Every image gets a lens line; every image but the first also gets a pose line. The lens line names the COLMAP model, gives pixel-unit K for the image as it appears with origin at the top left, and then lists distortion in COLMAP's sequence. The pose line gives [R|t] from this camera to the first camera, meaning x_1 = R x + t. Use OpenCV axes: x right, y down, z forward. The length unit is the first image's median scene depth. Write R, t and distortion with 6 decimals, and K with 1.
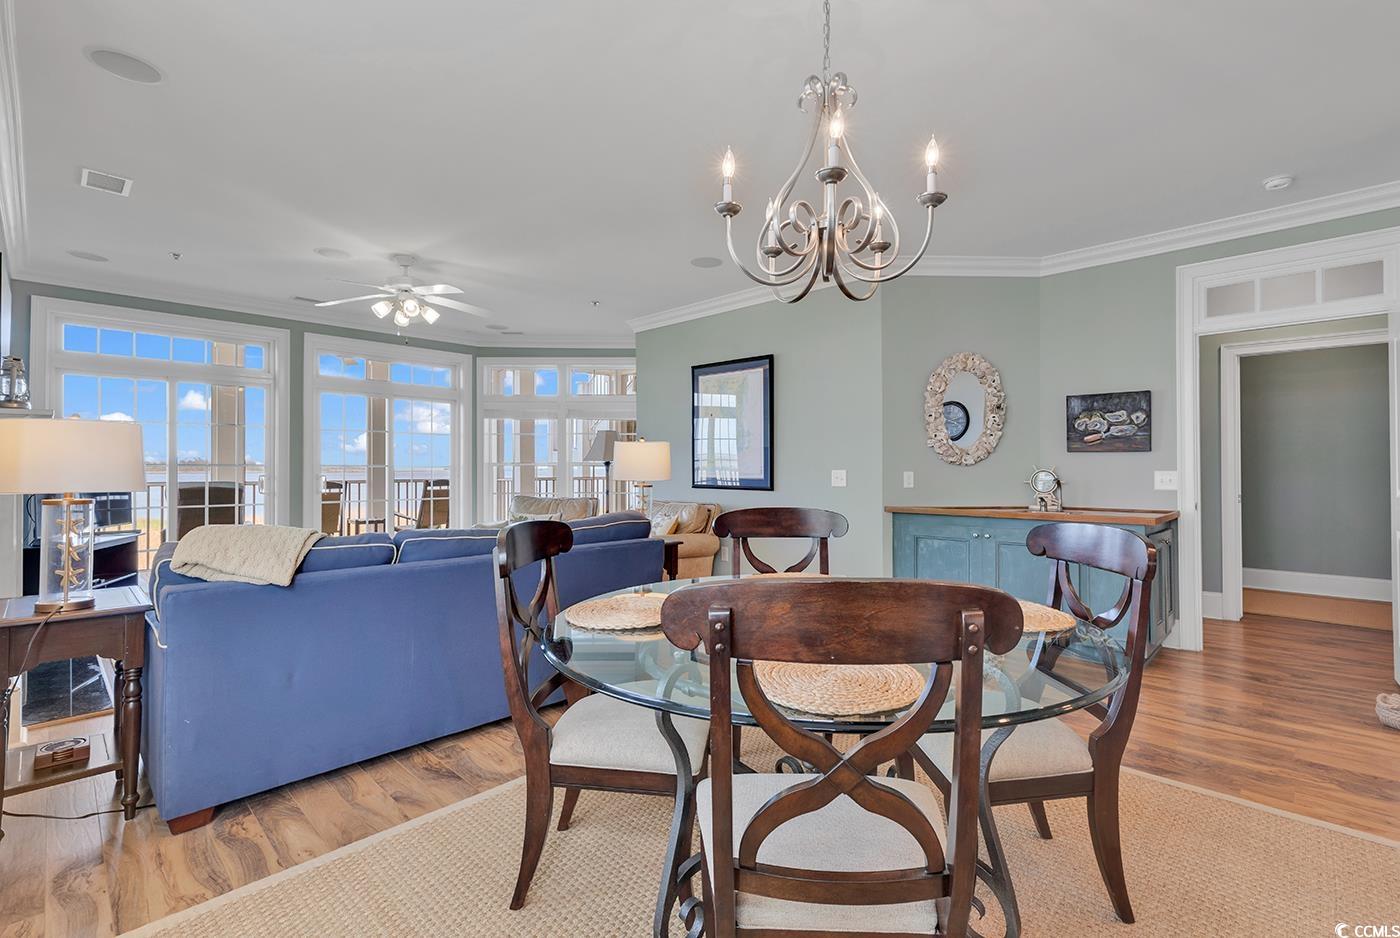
lens RADIAL K [[630.3, 0, 696.6], [0, 630.3, 468.8], [0, 0, 1]] dist [0.008933, -0.002246]
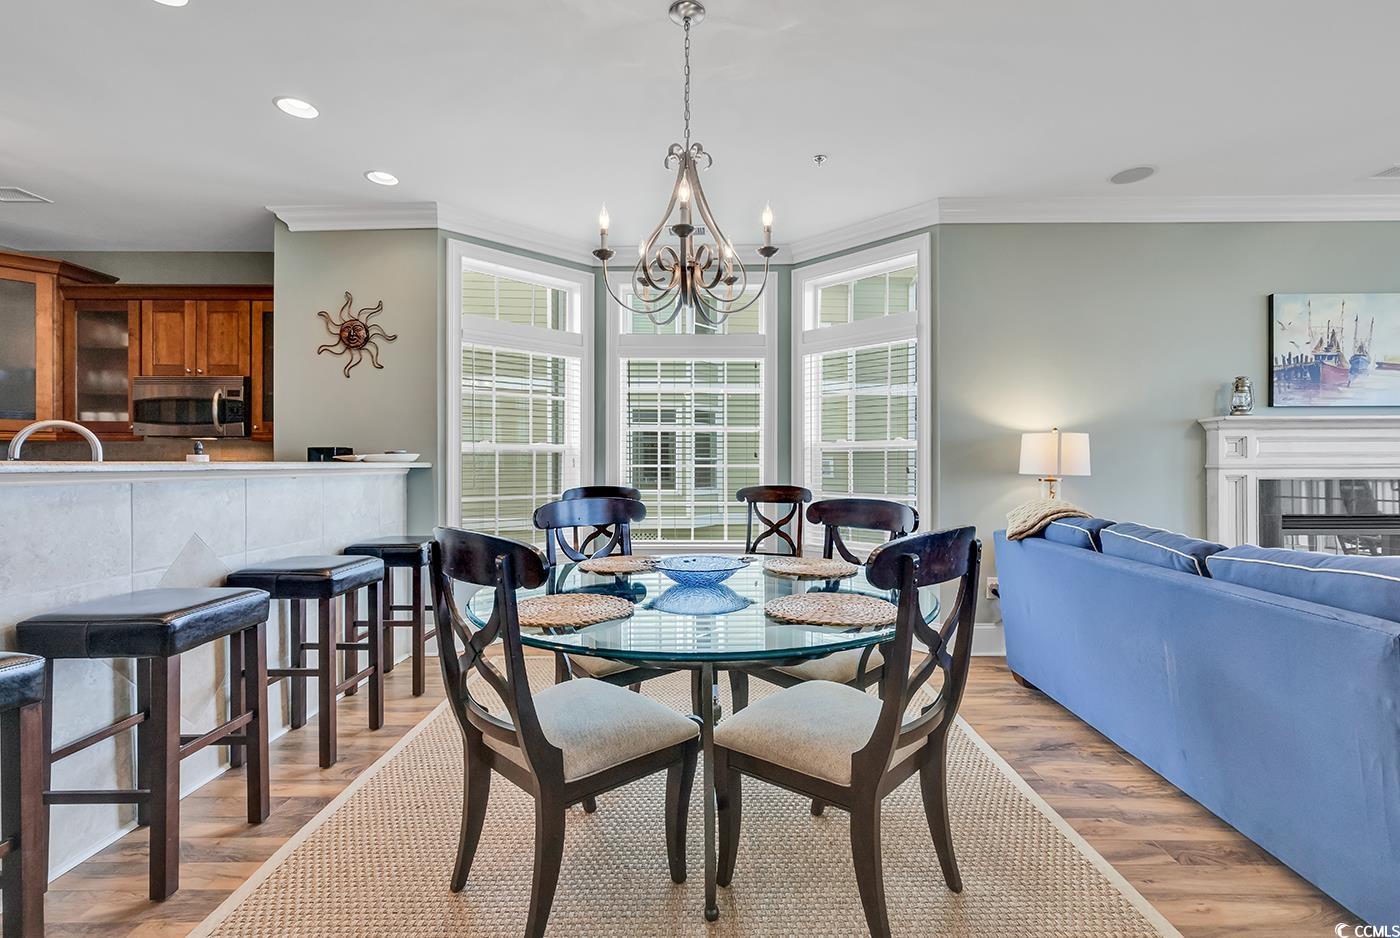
lens RADIAL K [[608.9, 0, 707.0], [0, 608.9, 462.7], [0, 0, 1]] dist [0.007630, 0.000754]
pose [[-0.709064, 0.000218, -0.705144, 0.261386], [0.000298, 1.000000, 0.000010, 0.003070], [0.705144, -0.000203, -0.709064, 0.473200]]
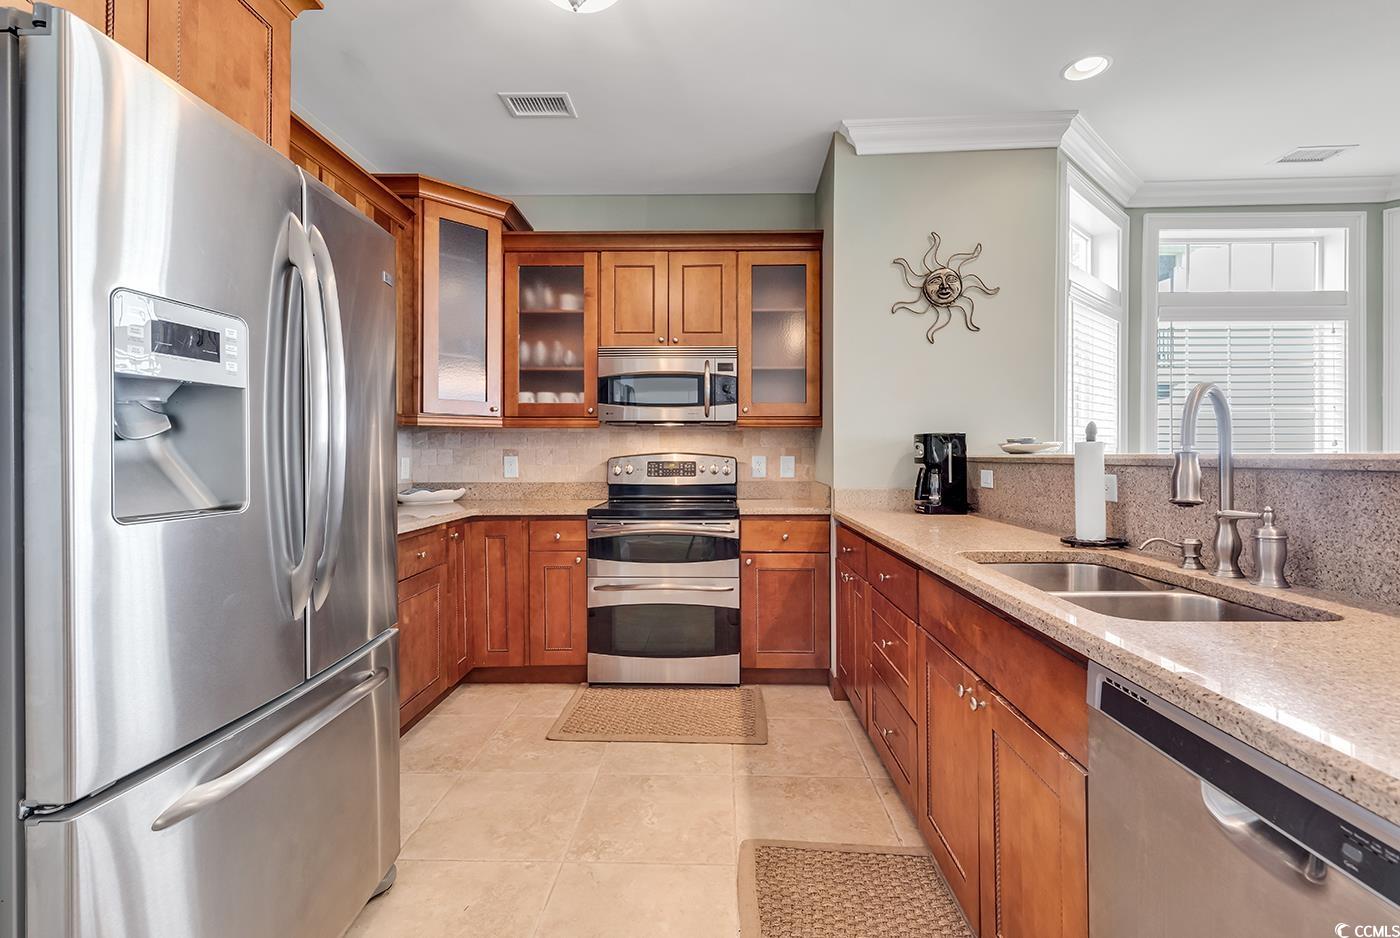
lens RADIAL K [[630.3, 0, 704.9], [0, 630.3, 464.1], [0, 0, 1]] dist [0.008933, -0.002246]
pose [[-0.713188, 0.006573, -0.700942, 0.522787], [0.003773, 0.999978, 0.005538, 0.007646], [0.700962, 0.001305, -0.713197, 0.064511]]
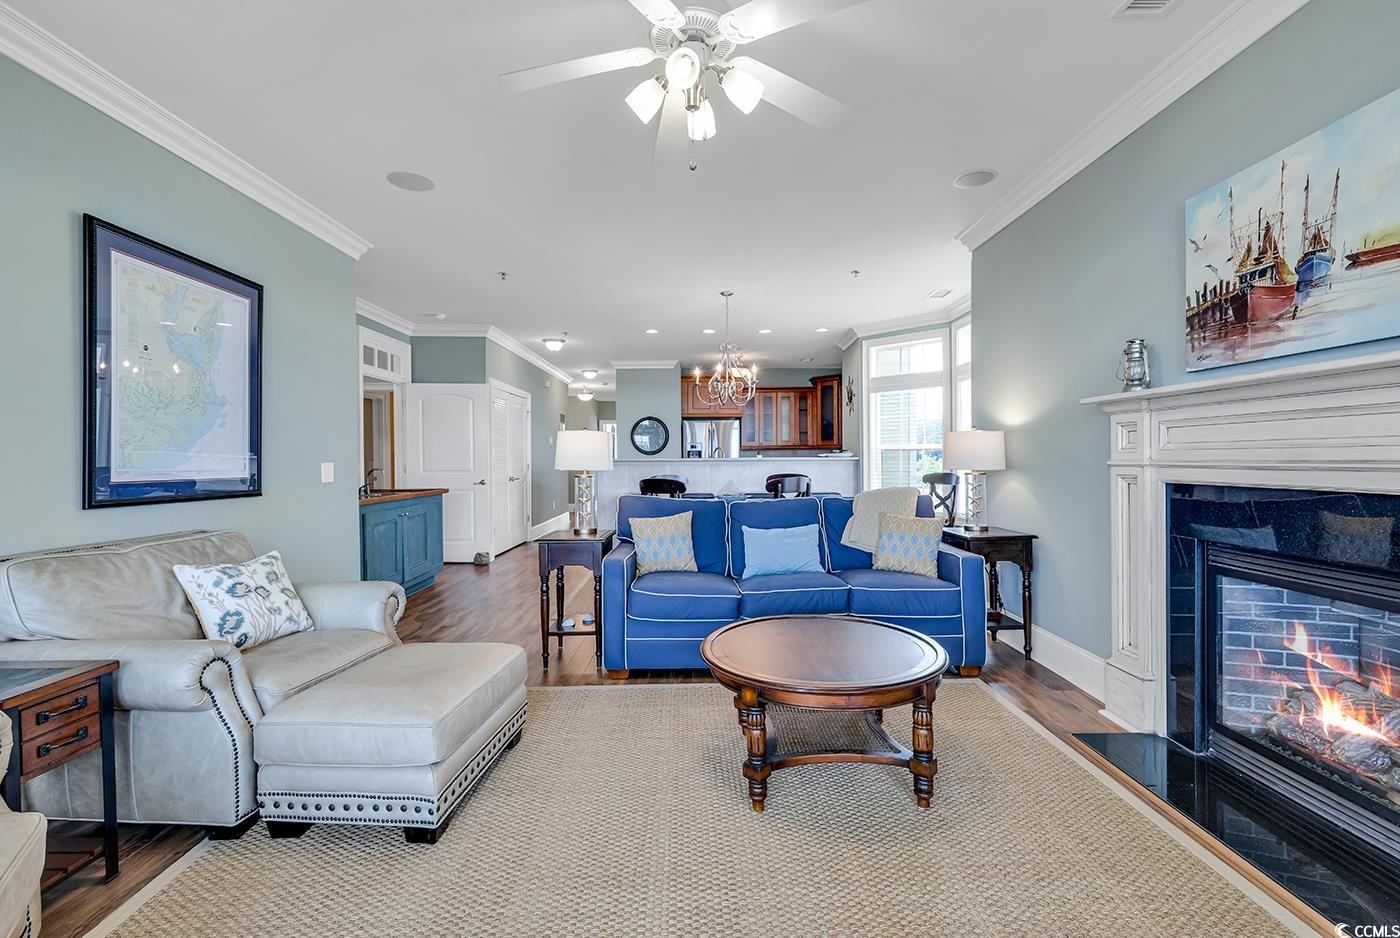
lens RADIAL K [[630.3, 0, 719.6], [0, 630.3, 468.6], [0, 0, 1]] dist [0.008933, -0.002246]
pose [[-0.733162, -0.005829, 0.680029, -0.522176], [0.008310, 0.999812, 0.017529, 0.000722], [-0.680003, 0.018503, -0.732976, 0.894072]]
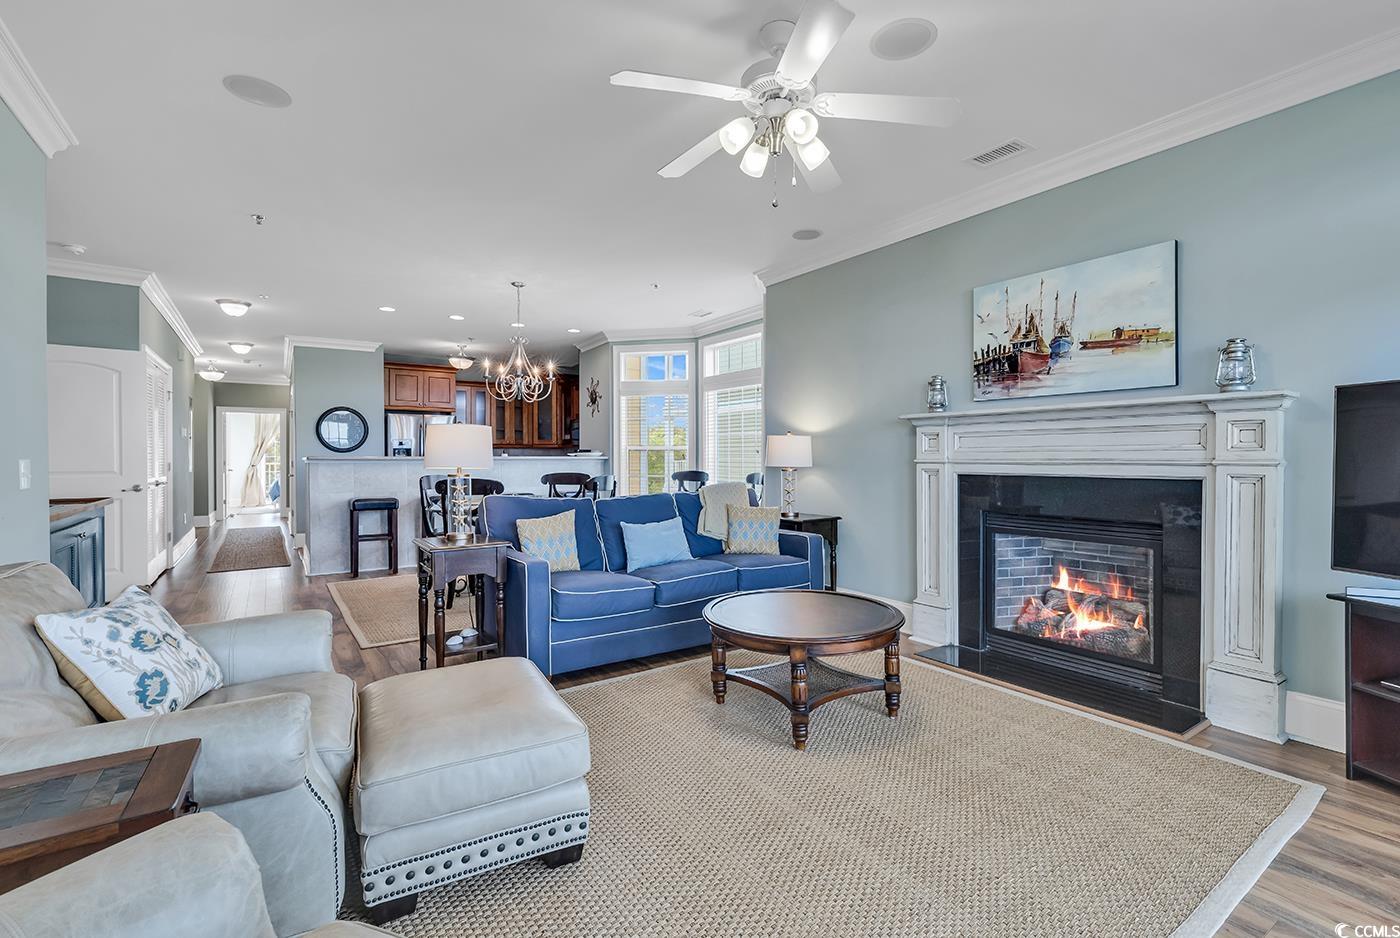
lens RADIAL K [[630.3, 0, 727.2], [0, 630.3, 468.7], [0, 0, 1]] dist [0.008933, -0.002246]
pose [[-0.987200, -0.001143, 0.159486, -0.345428], [0.002176, 0.999785, 0.020634, 0.001145], [-0.159475, 0.020716, -0.986985, 1.024633]]
